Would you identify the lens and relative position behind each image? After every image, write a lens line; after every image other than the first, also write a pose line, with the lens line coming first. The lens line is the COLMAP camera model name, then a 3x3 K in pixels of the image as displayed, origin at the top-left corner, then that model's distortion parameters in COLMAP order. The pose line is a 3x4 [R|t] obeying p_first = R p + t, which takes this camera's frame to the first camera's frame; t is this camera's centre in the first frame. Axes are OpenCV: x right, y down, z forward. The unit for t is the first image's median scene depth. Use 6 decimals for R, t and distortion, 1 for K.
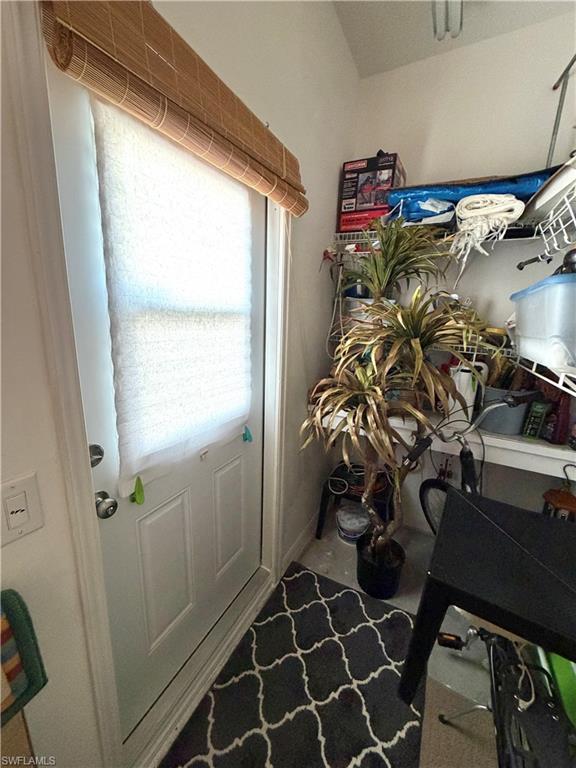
lens RADIAL K [[306.2, 0, 287.3], [0, 306.2, 381.2], [0, 0, 1]] dist [0.000936, -0.000022]
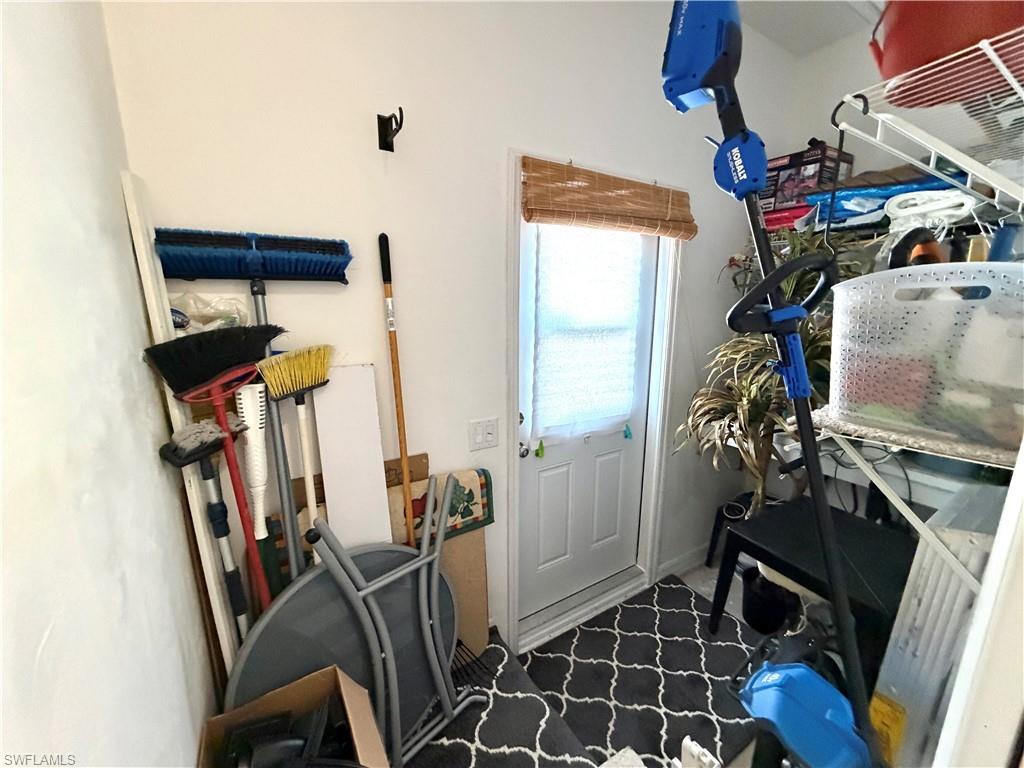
lens RADIAL K [[408.2, 0, 514.0], [0, 408.2, 387.4], [0, 0, 1]] dist [0.000936, -0.000022]
pose [[0.864284, 0.072919, -0.497690, 0.262982], [-0.081158, 0.996688, 0.005093, 0.036714], [0.496413, 0.035990, 0.867340, -0.568819]]
